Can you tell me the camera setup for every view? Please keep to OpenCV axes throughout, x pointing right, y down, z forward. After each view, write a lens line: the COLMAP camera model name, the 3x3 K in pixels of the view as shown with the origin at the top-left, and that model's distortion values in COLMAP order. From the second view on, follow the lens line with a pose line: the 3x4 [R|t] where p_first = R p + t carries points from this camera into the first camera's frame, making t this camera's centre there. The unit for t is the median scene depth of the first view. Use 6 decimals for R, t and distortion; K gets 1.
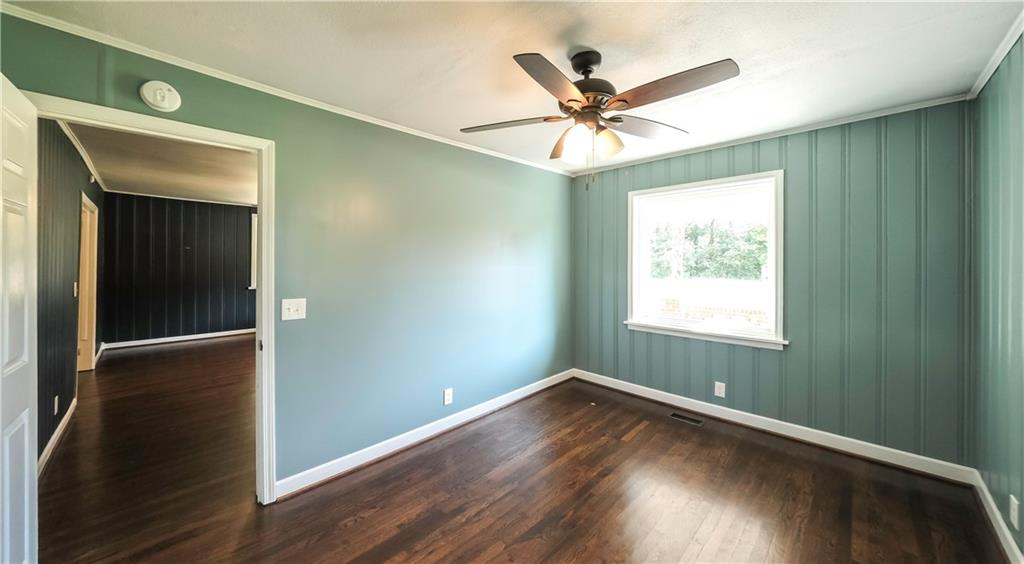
lens RADIAL K [[360.5, 0, 507.4], [0, 360.5, 260.8], [0, 0, 1]] dist [-0.000372, -0.000025]
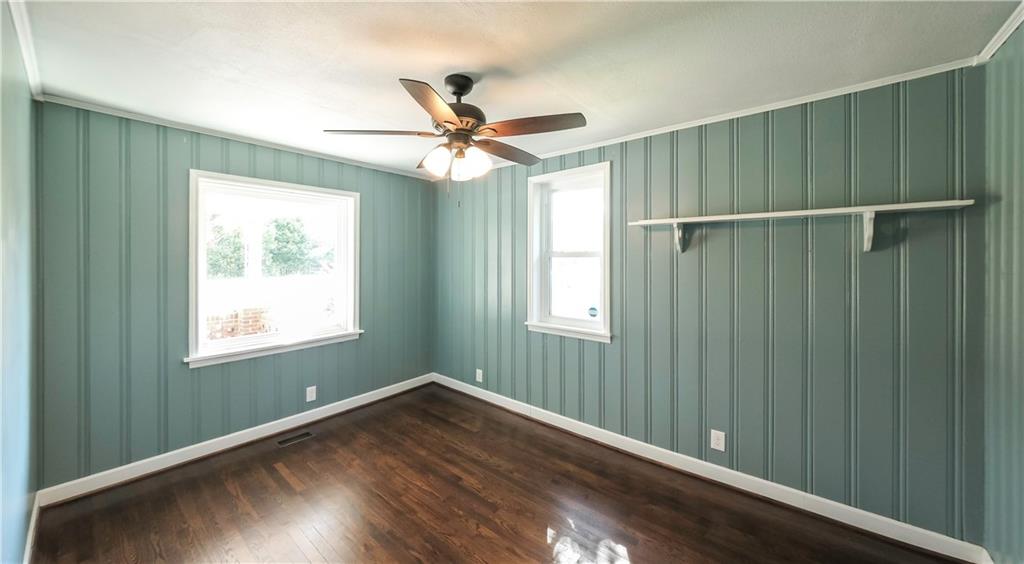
lens RADIAL K [[360.5, 0, 507.4], [0, 360.5, 260.8], [0, 0, 1]] dist [-0.000372, -0.000025]
pose [[-0.079273, -0.006723, 0.996830, -0.481684], [-0.003675, 0.999972, 0.006452, -0.028059], [-0.996846, -0.003152, -0.079295, 0.546685]]
